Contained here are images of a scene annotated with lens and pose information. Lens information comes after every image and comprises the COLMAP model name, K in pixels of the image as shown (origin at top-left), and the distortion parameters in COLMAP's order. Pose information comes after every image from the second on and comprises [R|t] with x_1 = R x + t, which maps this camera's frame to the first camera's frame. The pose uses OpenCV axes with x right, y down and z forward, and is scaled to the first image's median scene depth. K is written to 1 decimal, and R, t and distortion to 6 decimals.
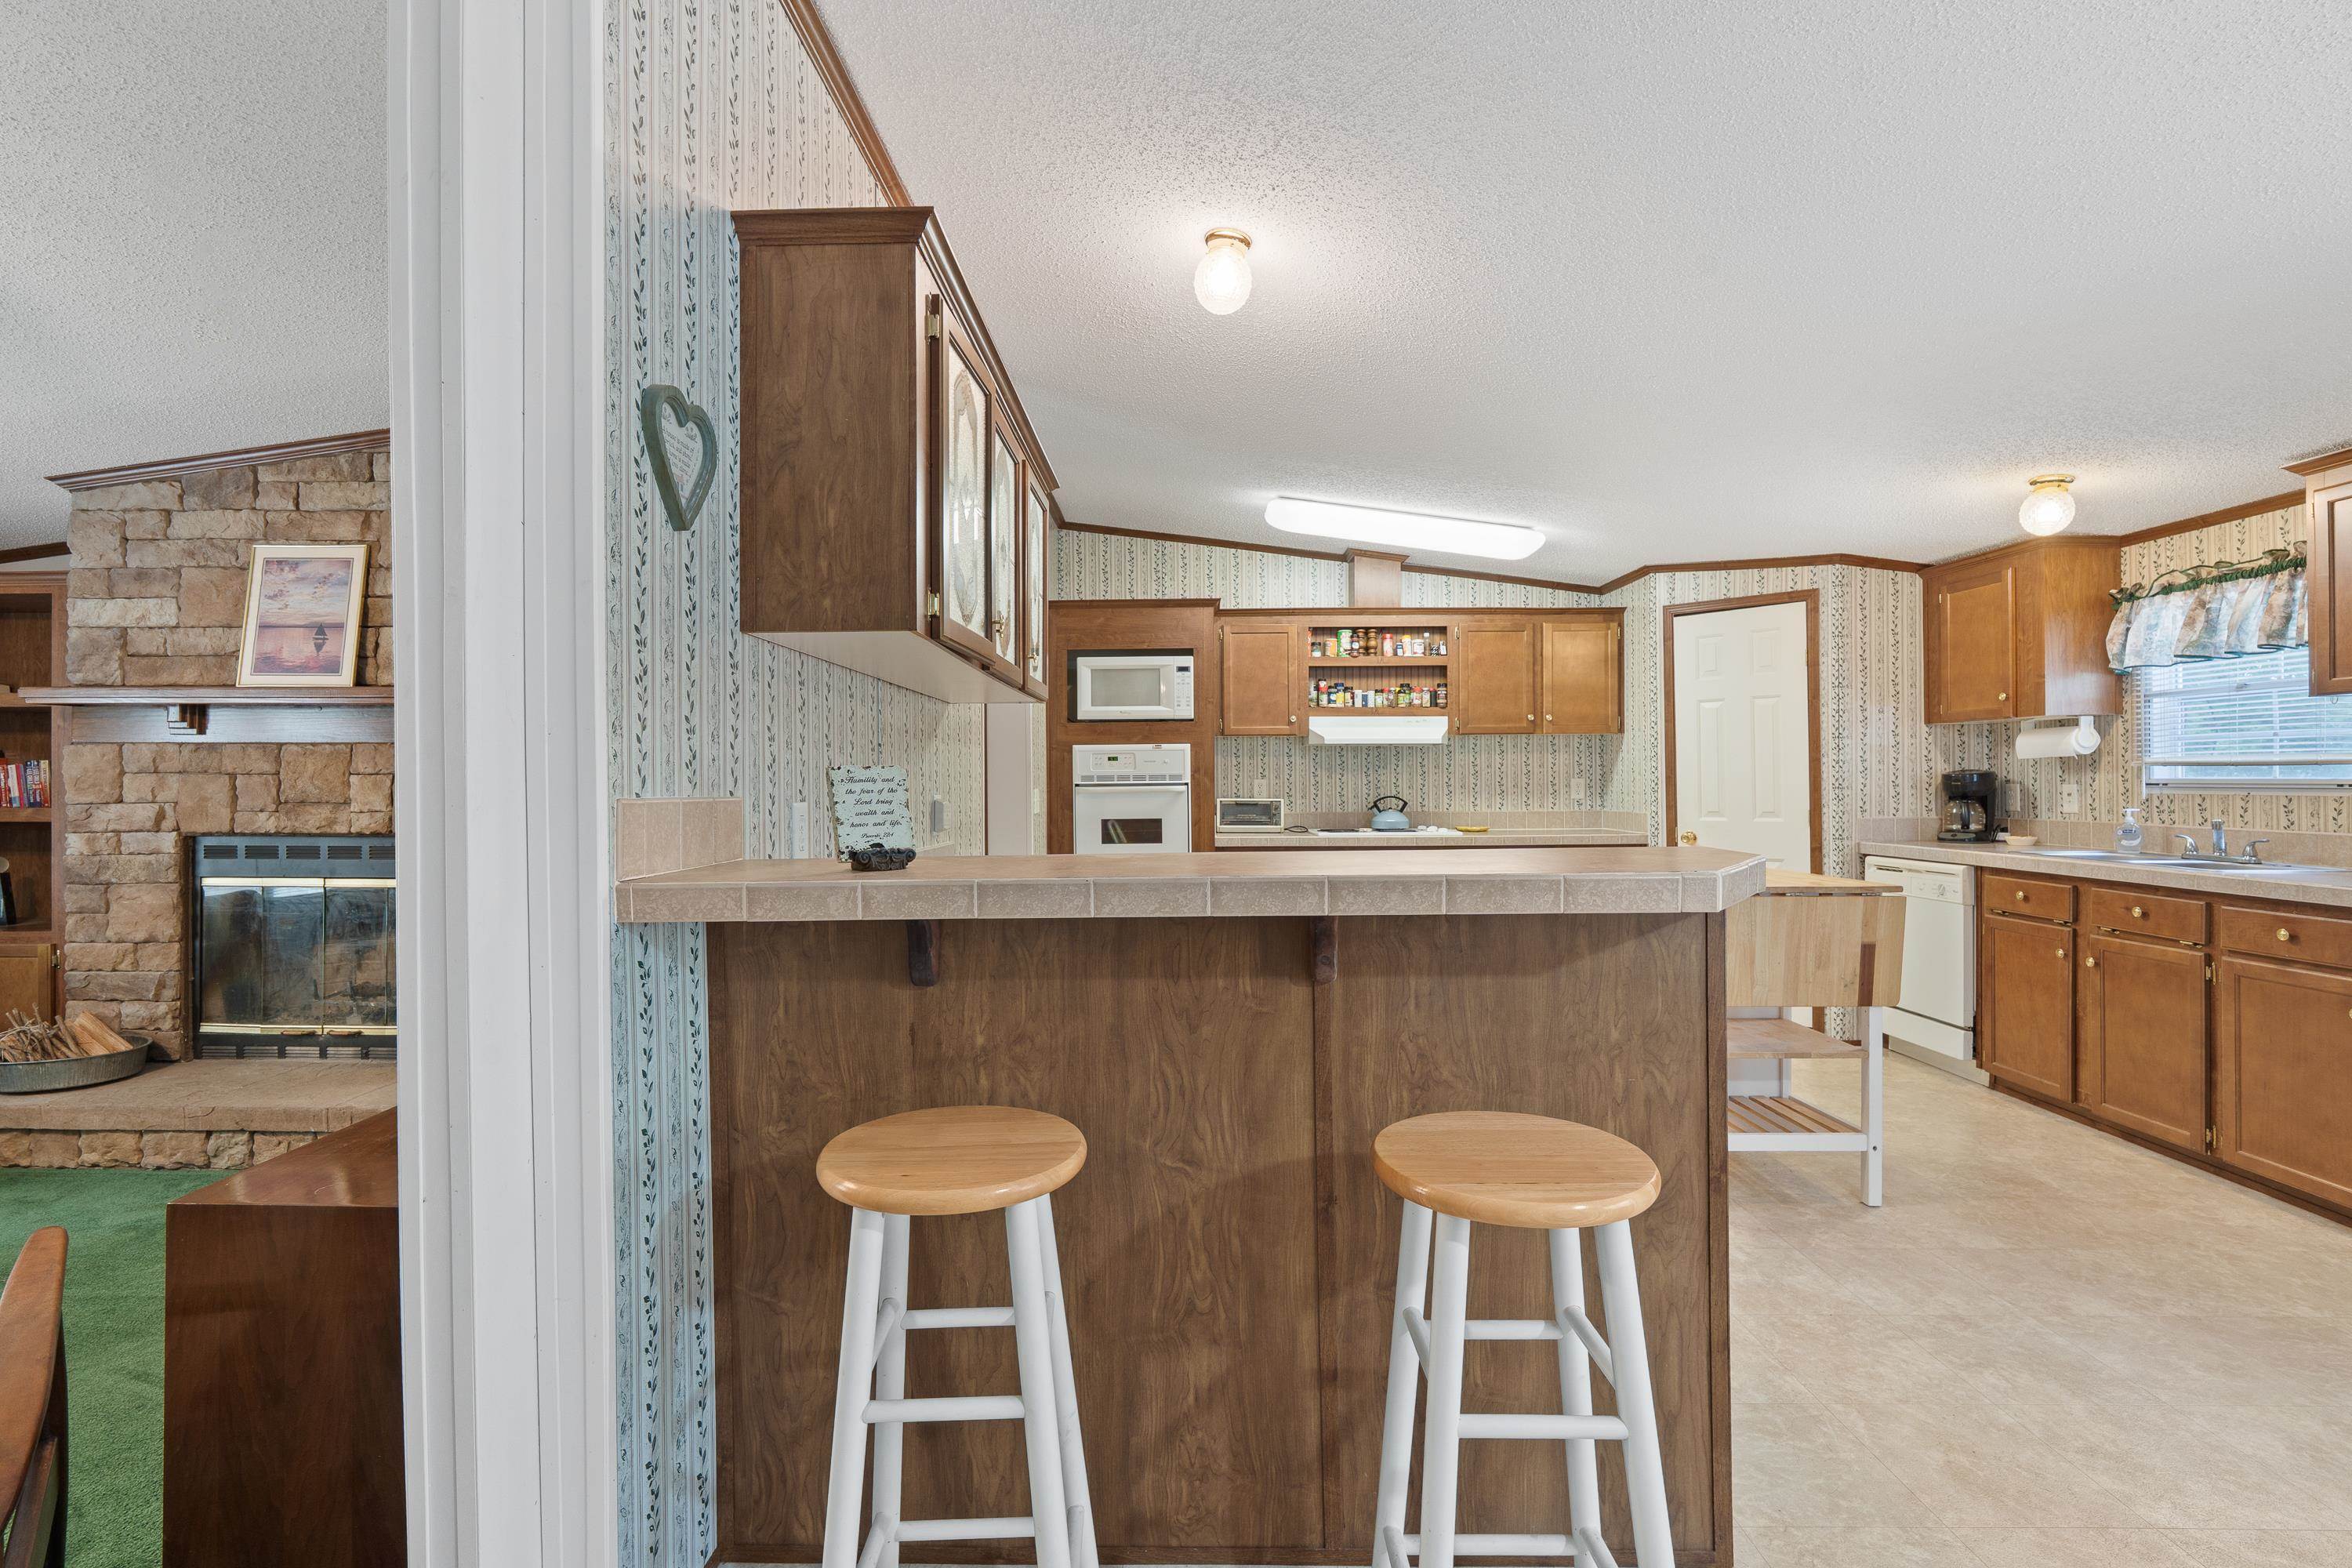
lens RADIAL K [[1068.6, 0, 1167.8], [0, 1068.6, 783.1], [0, 0, 1]] dist [-0.012797, 0.003200]
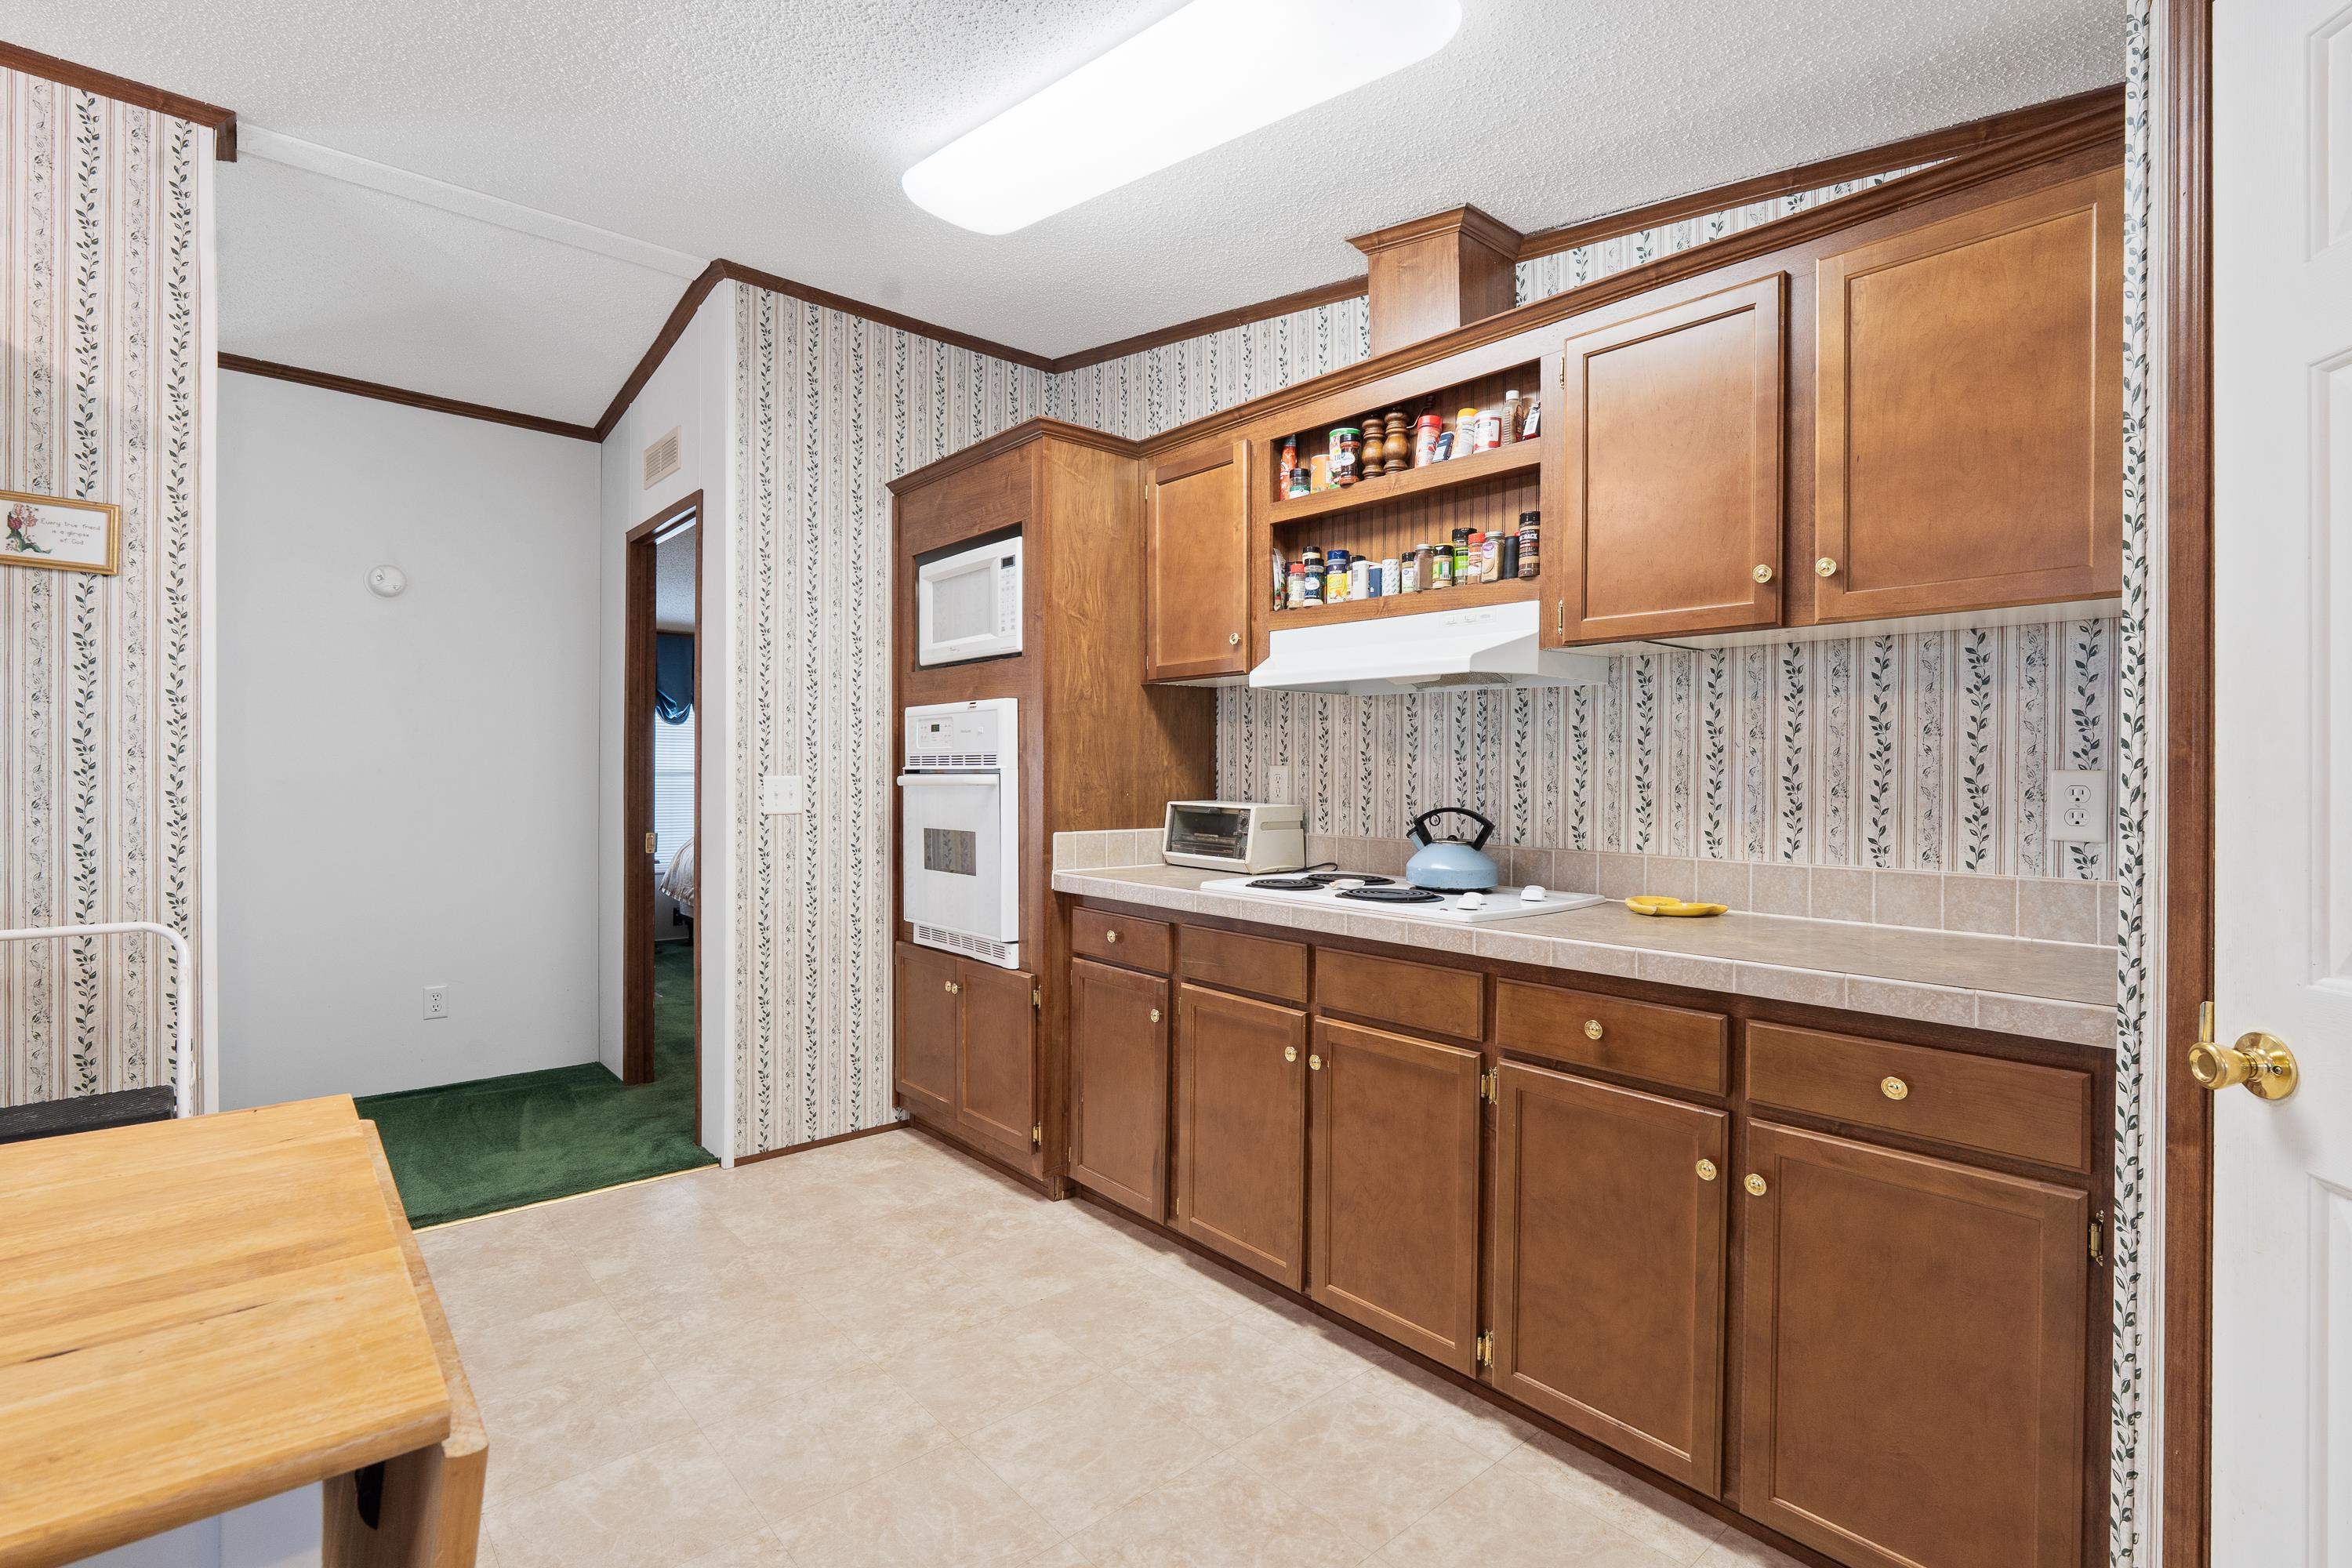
lens RADIAL K [[1068.6, 0, 1189.0], [0, 1068.6, 786.2], [0, 0, 1]] dist [-0.012797, 0.003200]
pose [[0.669796, 0.020836, -0.742252, 0.550671], [-0.012285, 0.999780, 0.016980, -0.002346], [0.742443, -0.002255, 0.669905, 0.791579]]
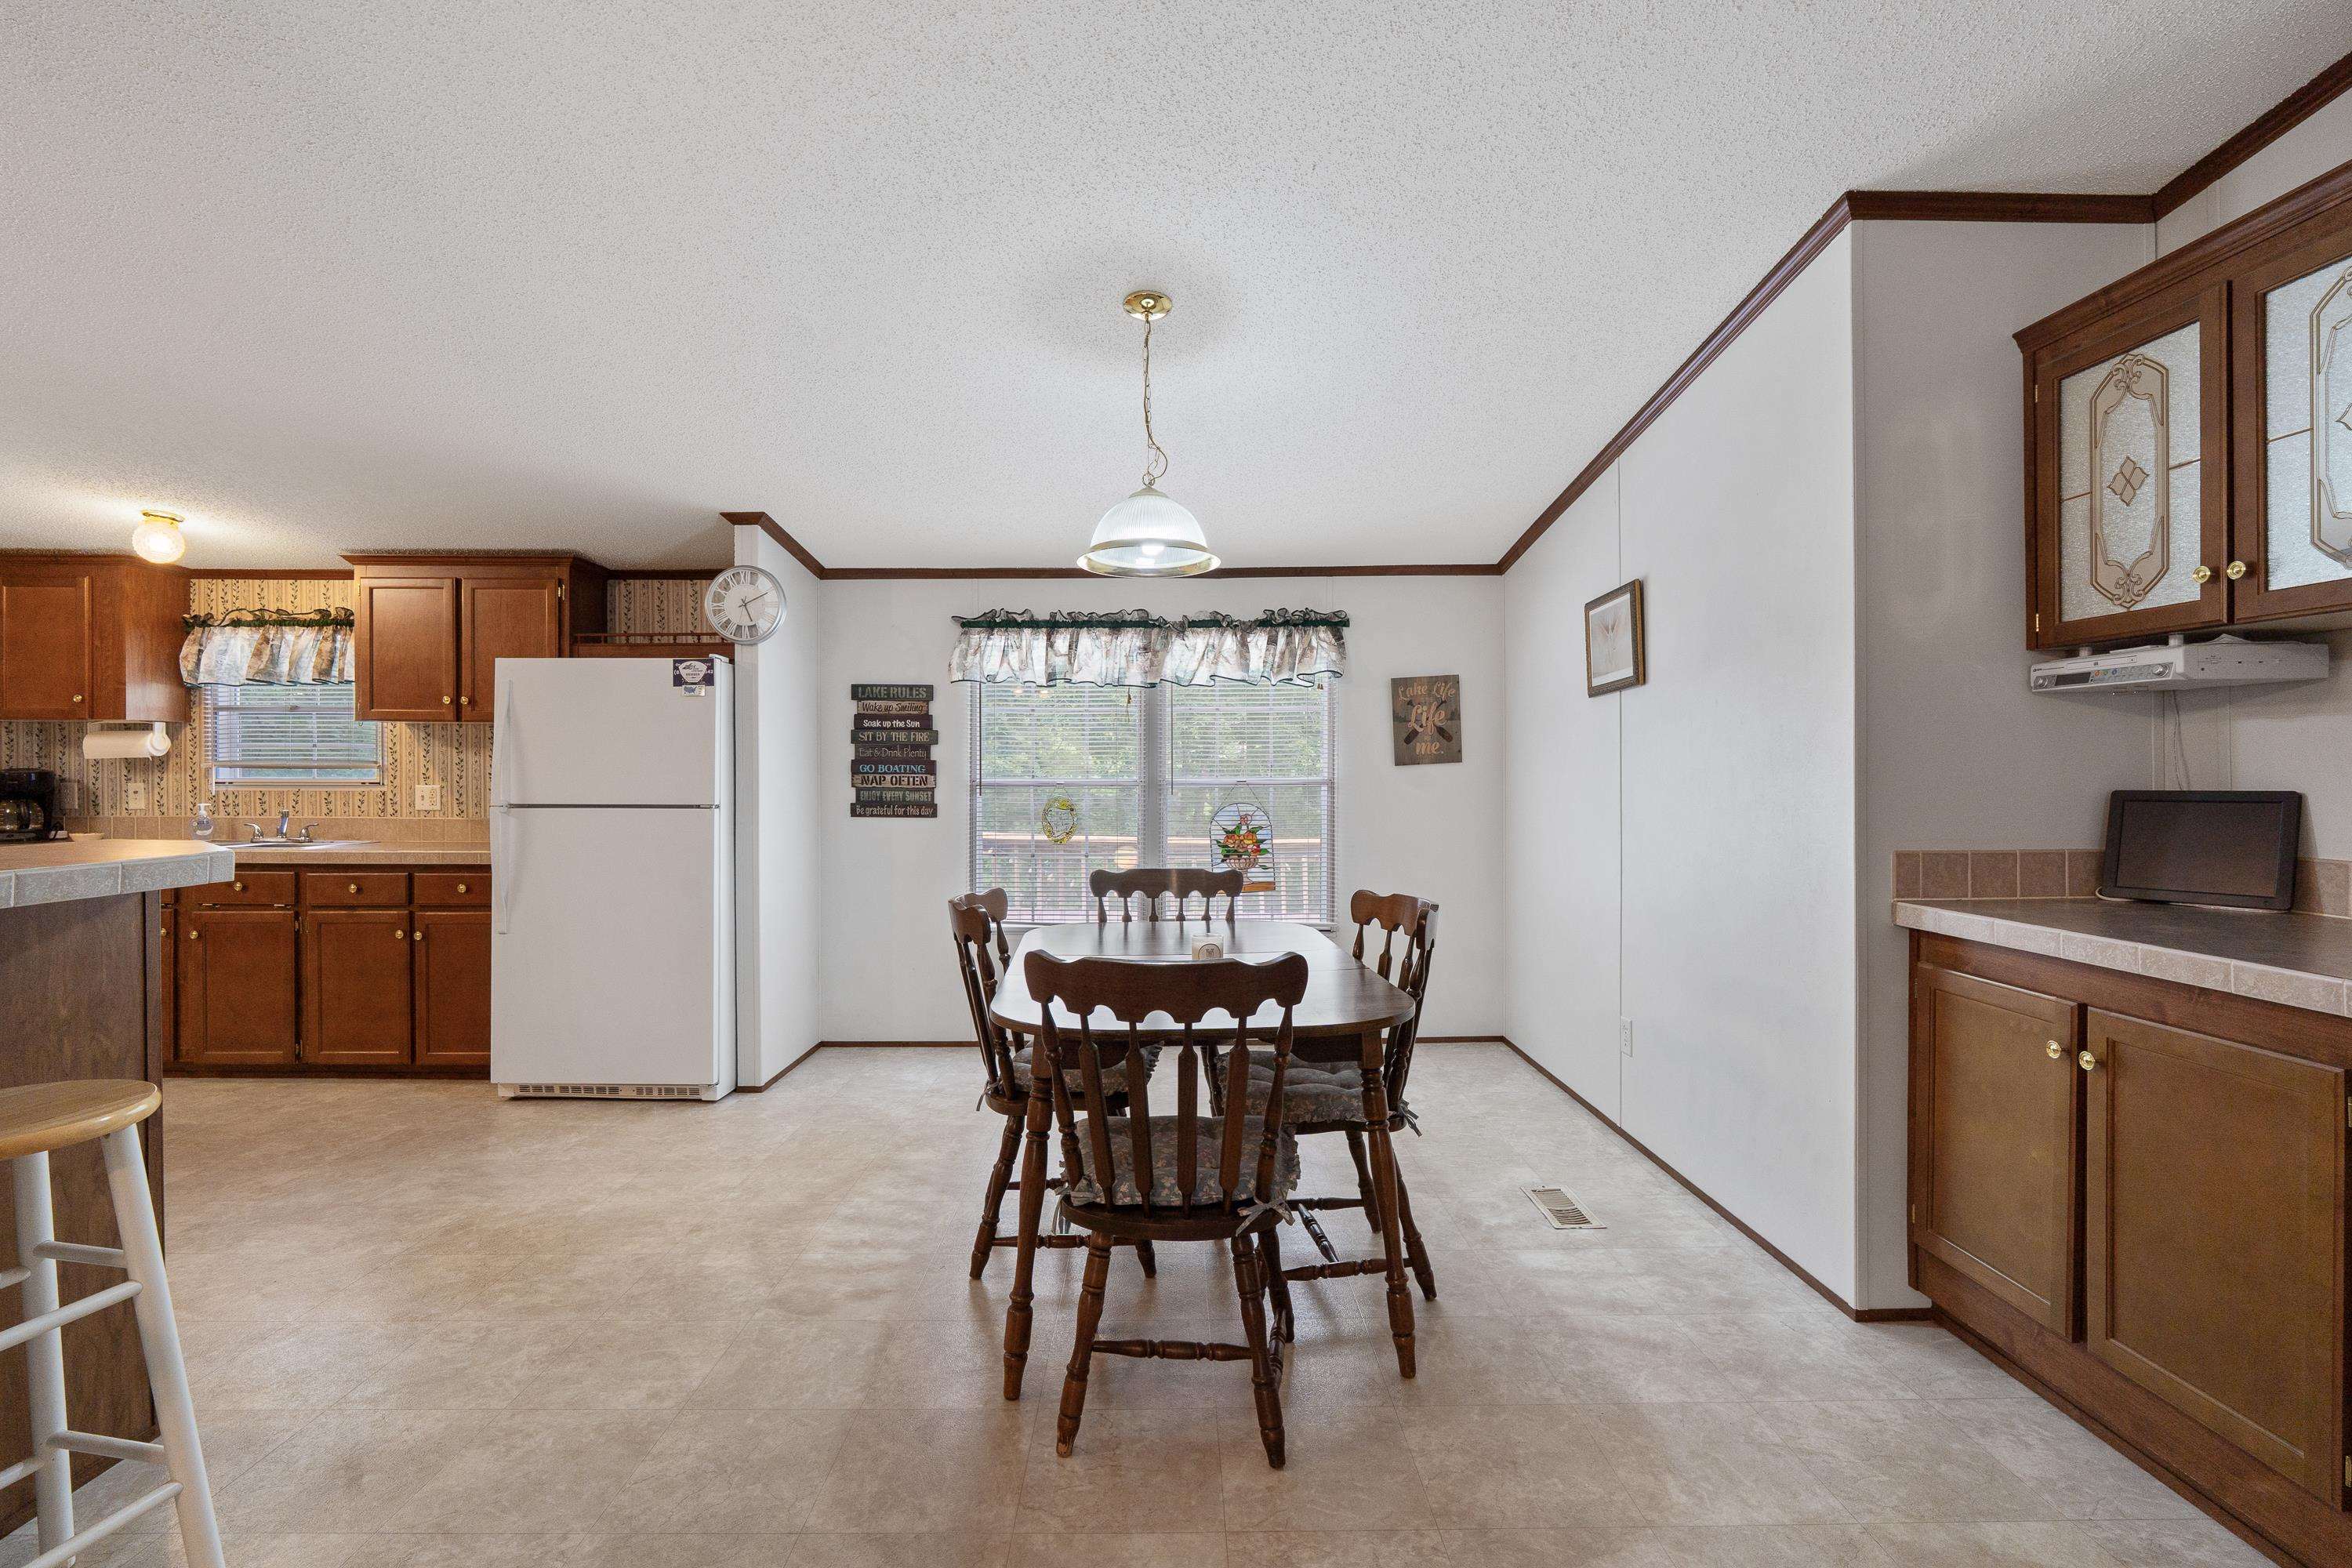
lens RADIAL K [[1068.6, 0, 1168.0], [0, 1068.6, 776.5], [0, 0, 1]] dist [-0.012797, 0.003200]
pose [[-0.017550, 0.002648, 0.999842, -0.238786], [0.000782, 0.999996, -0.002635, -0.001662], [-0.999846, 0.000735, -0.017552, -0.043179]]
